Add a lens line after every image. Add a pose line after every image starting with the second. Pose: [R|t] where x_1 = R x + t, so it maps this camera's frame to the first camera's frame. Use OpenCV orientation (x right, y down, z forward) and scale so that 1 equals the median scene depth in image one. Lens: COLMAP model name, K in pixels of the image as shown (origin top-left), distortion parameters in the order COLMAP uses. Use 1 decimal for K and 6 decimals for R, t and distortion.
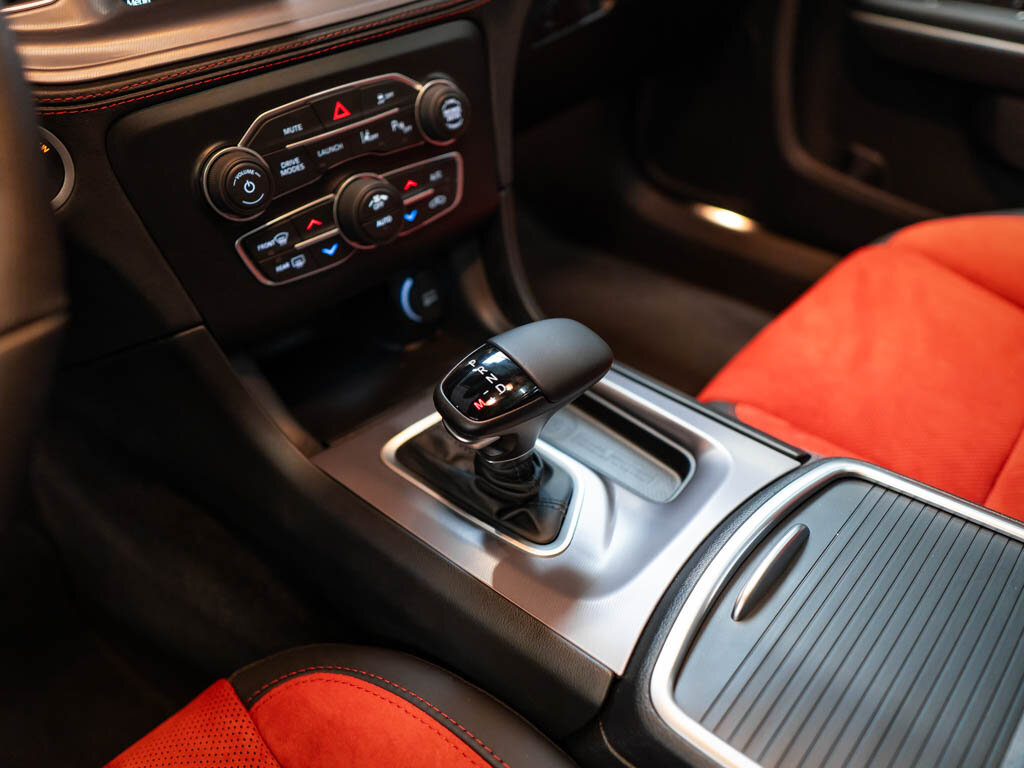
lens RADIAL K [[803.6, 0, 535.3], [0, 803.6, 382.1], [0, 0, 1]] dist [0.000790, -0.002988]
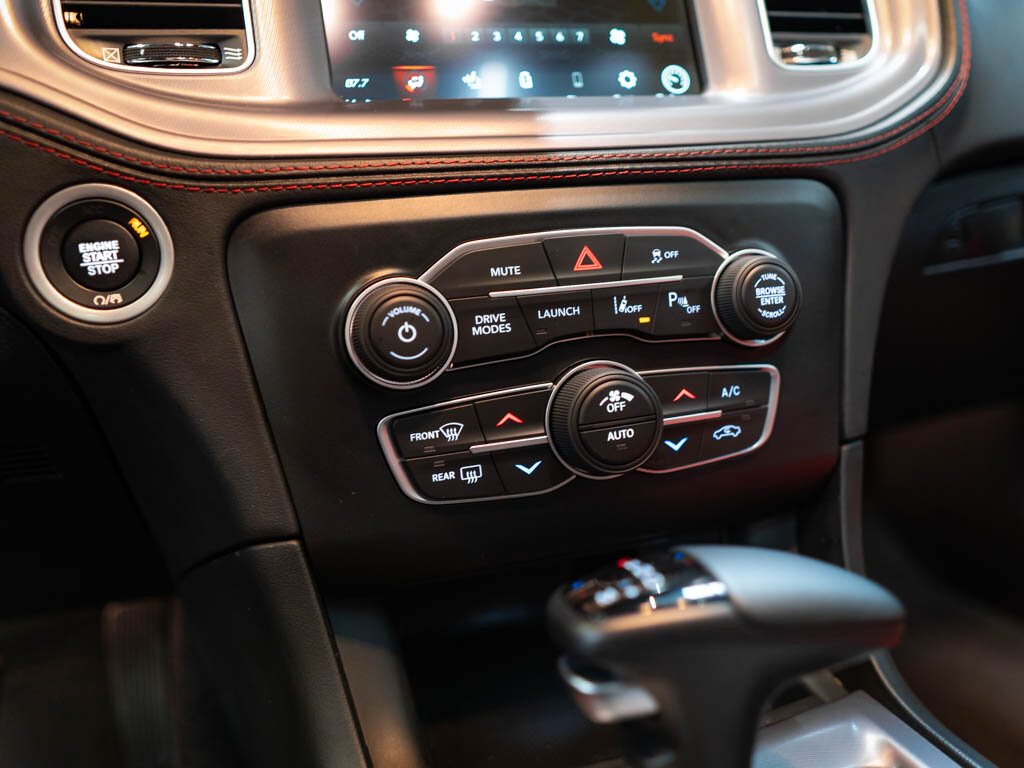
lens RADIAL K [[771.2, 0, 562.5], [0, 771.2, 386.6], [0, 0, 1]] dist [0.004741, -0.006865]
pose [[0.898148, 0.092948, -0.429757, 0.016722], [-0.256276, 0.904877, -0.339884, -0.027171], [0.357286, 0.415402, 0.836533, 0.503479]]
